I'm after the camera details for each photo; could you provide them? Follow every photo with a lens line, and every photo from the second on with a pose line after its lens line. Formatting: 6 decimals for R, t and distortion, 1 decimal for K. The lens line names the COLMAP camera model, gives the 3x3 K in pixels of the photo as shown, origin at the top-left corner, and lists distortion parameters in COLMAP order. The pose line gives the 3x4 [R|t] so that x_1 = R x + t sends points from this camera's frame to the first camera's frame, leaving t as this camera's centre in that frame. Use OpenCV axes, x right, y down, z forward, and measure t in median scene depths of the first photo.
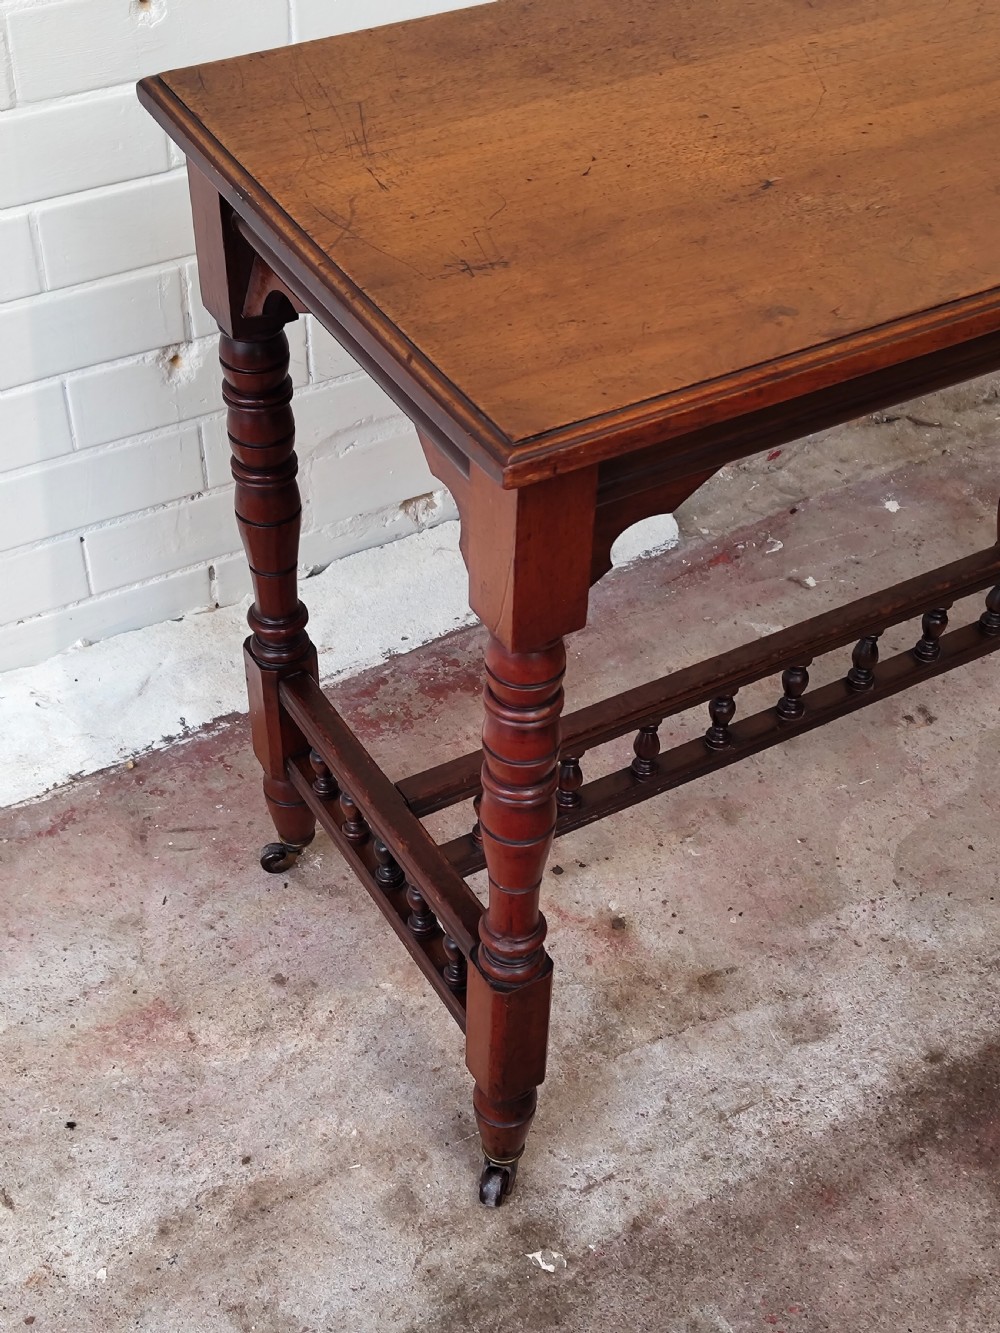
lens RADIAL K [[1846.4, 0, 475.5], [0, 1846.4, 704.8], [0, 0, 1]] dist [0.136564, -0.540668]
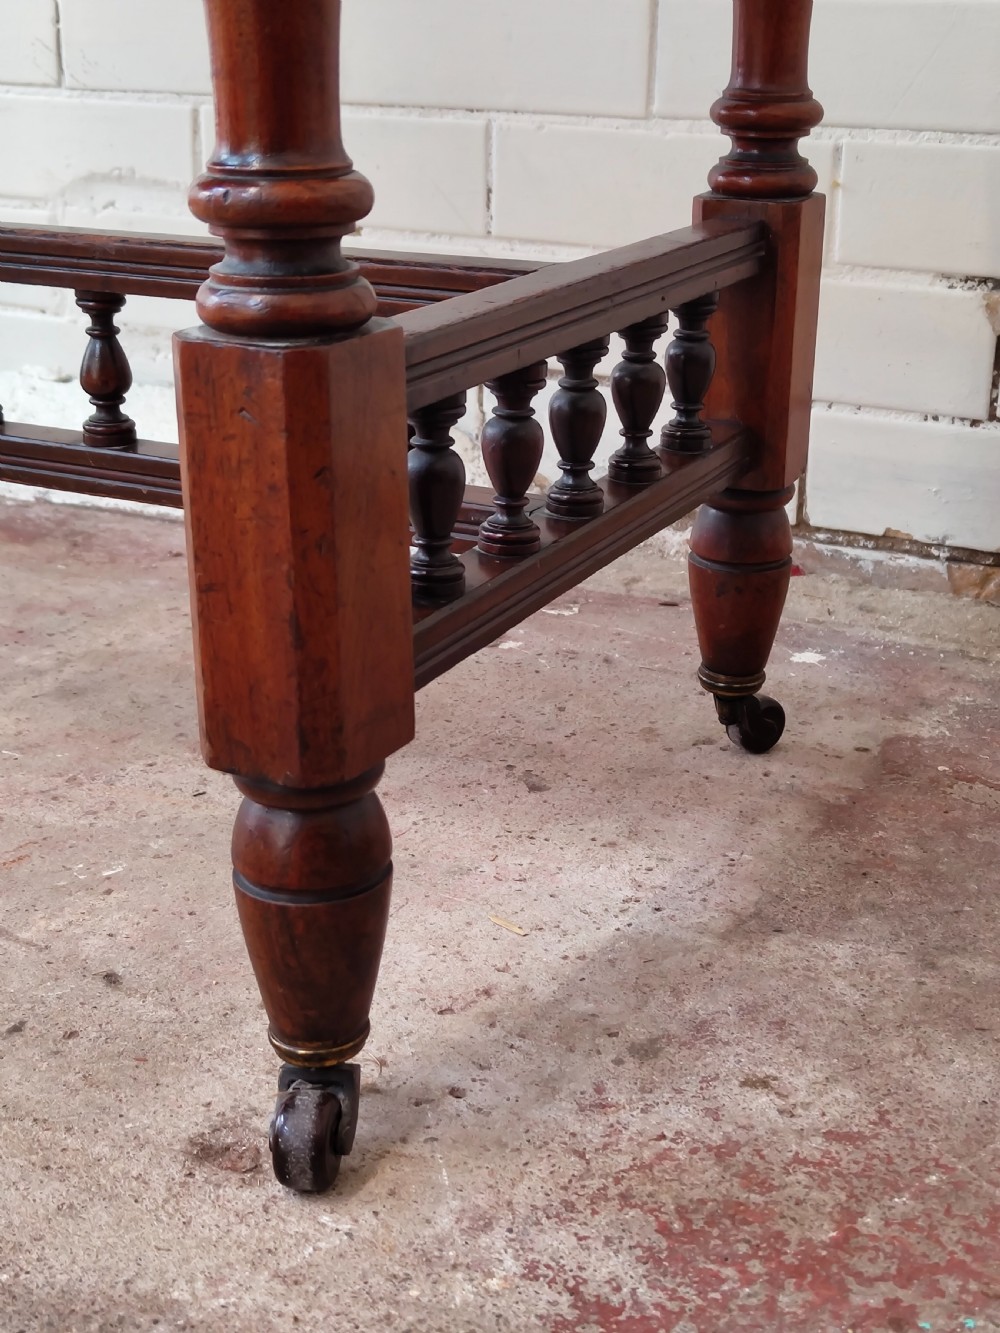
lens RADIAL K [[1856.3, 0, 500.5], [0, 1856.3, 690.2], [0, 0, 1]] dist [0.133421, -0.532305]
pose [[0.522513, 0.290149, -0.801744, 0.815175], [-0.584628, 0.806384, -0.089186, -0.007407], [0.620636, 0.515323, 0.590976, 0.897530]]
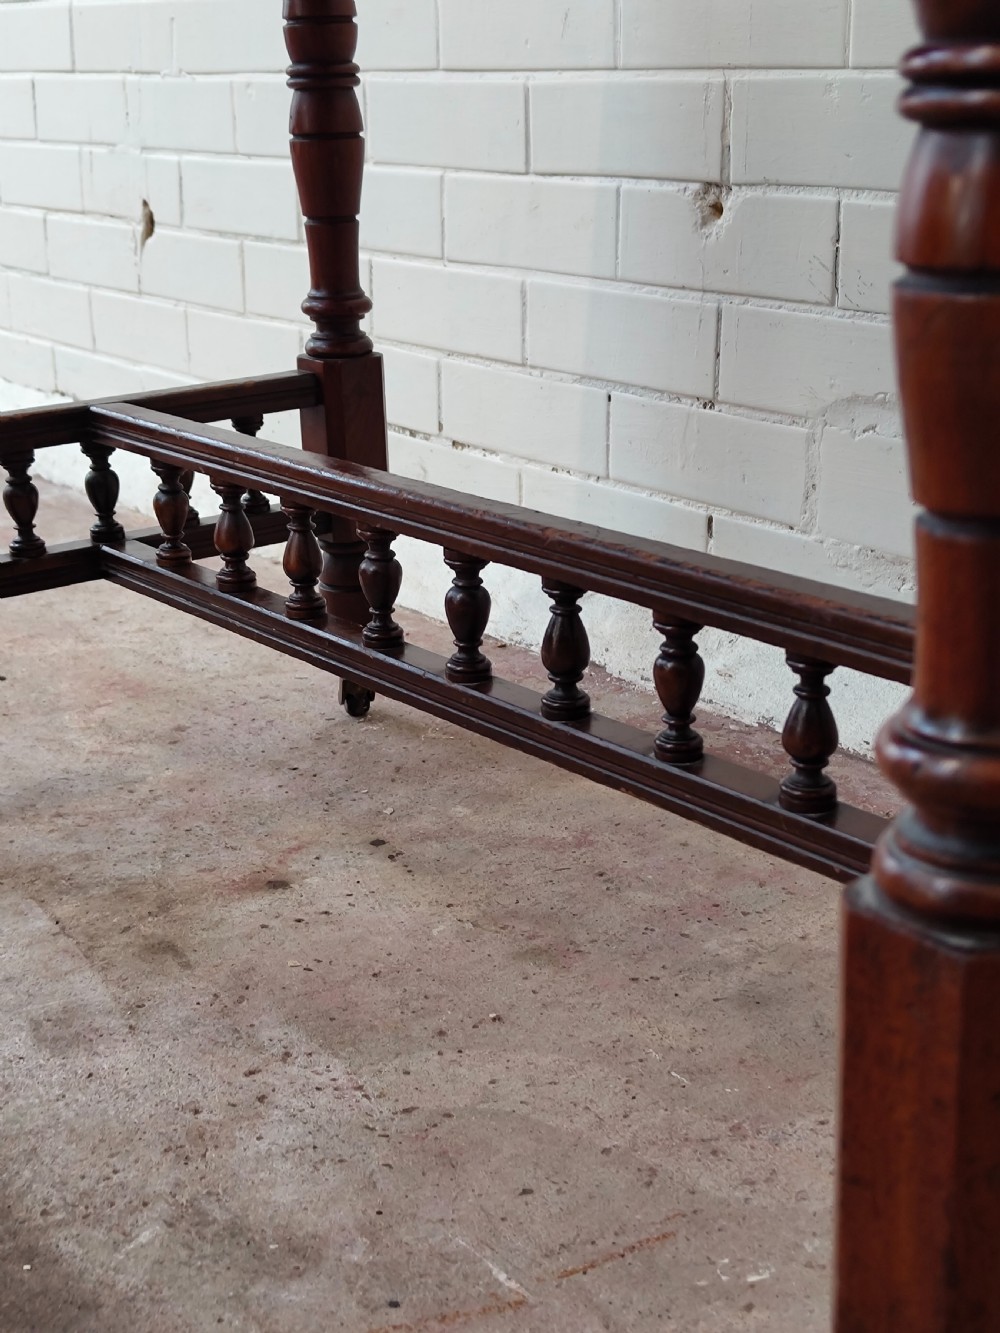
lens RADIAL K [[1846.9, 0, 496.8], [0, 1846.9, 677.8], [0, 0, 1]] dist [0.139790, -0.589958]
pose [[0.134987, 0.292717, -0.946623, 0.747901], [-0.661500, 0.737905, 0.133847, -0.082717], [0.737697, 0.608123, 0.293240, 0.884247]]
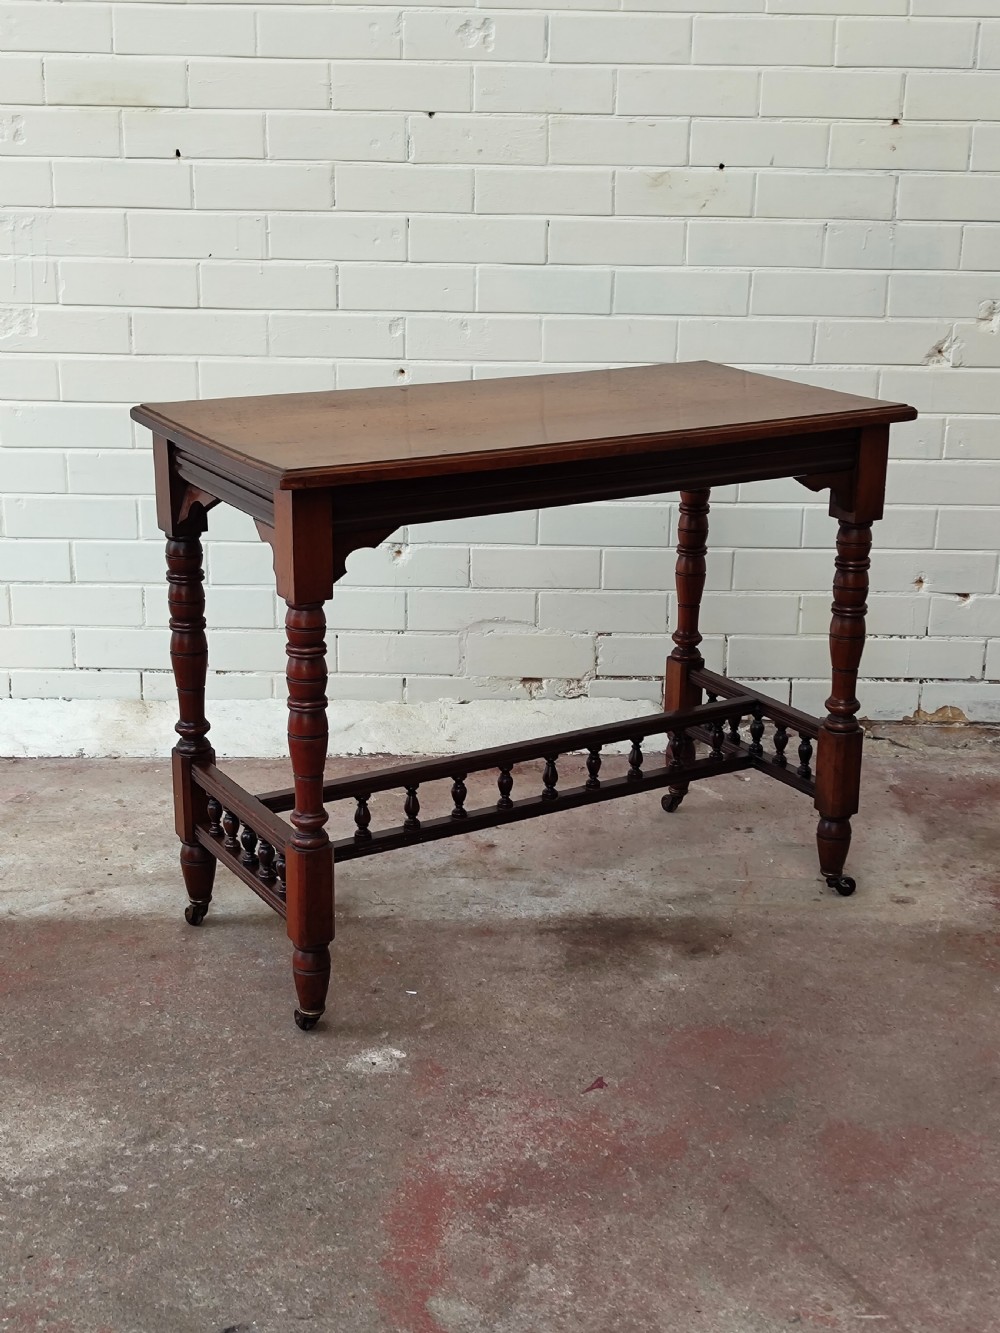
lens RADIAL K [[1846.9, 0, 496.8], [0, 1846.9, 677.8], [0, 0, 1]] dist [0.139790, -0.589958]
pose [[0.867968, 0.146841, -0.474414, 0.976329], [-0.335578, 0.877613, -0.342320, 0.631756], [0.366085, 0.456326, 0.811017, -0.560188]]
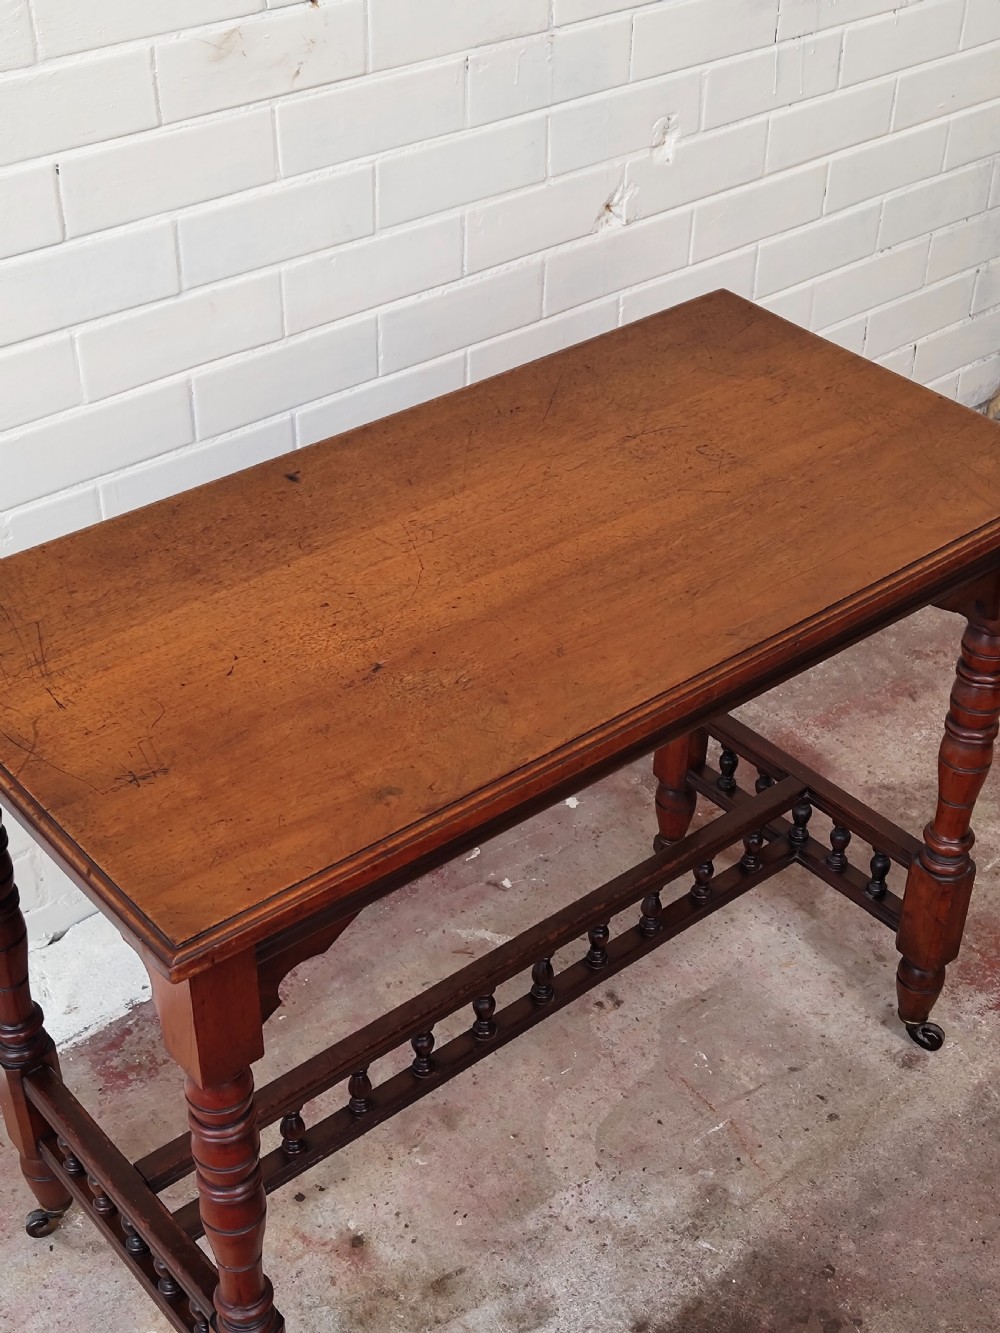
lens RADIAL K [[1846.9, 0, 496.8], [0, 1846.9, 677.8], [0, 0, 1]] dist [0.139790, -0.589958]
pose [[0.985629, -0.106621, 0.131022, 0.053097], [0.120382, 0.987471, -0.102022, -0.099716], [-0.118503, 0.116328, 0.986116, -0.166031]]
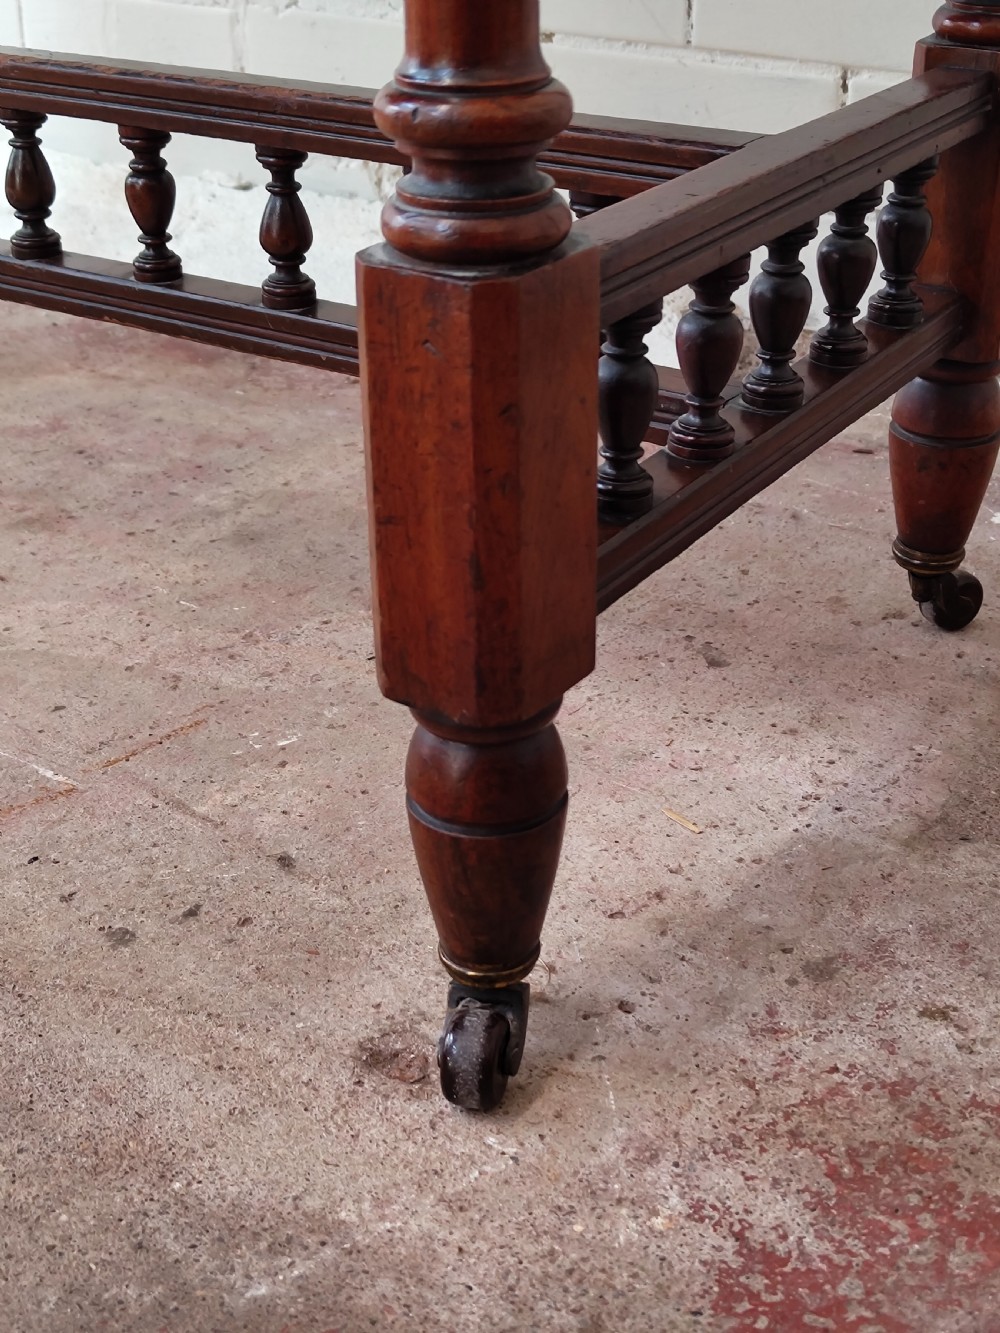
lens RADIAL K [[1855.6, 0, 486.3], [0, 1855.6, 688.9], [0, 0, 1]] dist [0.143712, -0.594242]
pose [[0.431758, 0.407229, -0.804829, 0.791438], [-0.611057, 0.788387, 0.071102, -0.032820], [0.663471, 0.461097, 0.589232, 0.888032]]
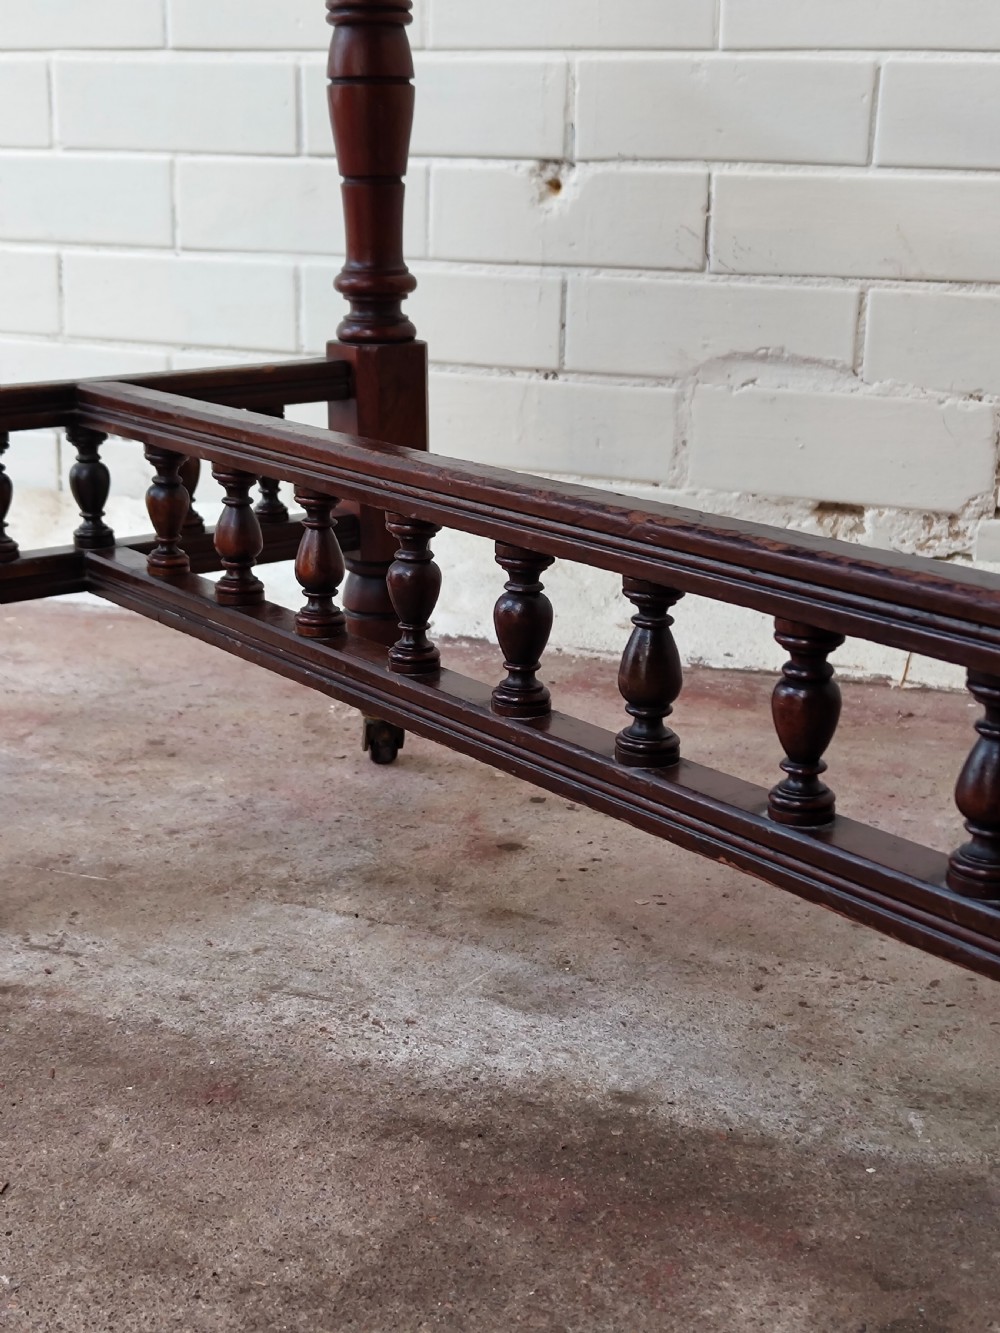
lens RADIAL K [[1856.3, 0, 500.5], [0, 1856.3, 690.2], [0, 0, 1]] dist [0.133421, -0.532305]
pose [[0.620047, 0.212983, -0.755103, 0.588586], [-0.537089, 0.816803, -0.210640, 0.227329], [0.571907, 0.536164, 0.620847, 0.619263]]
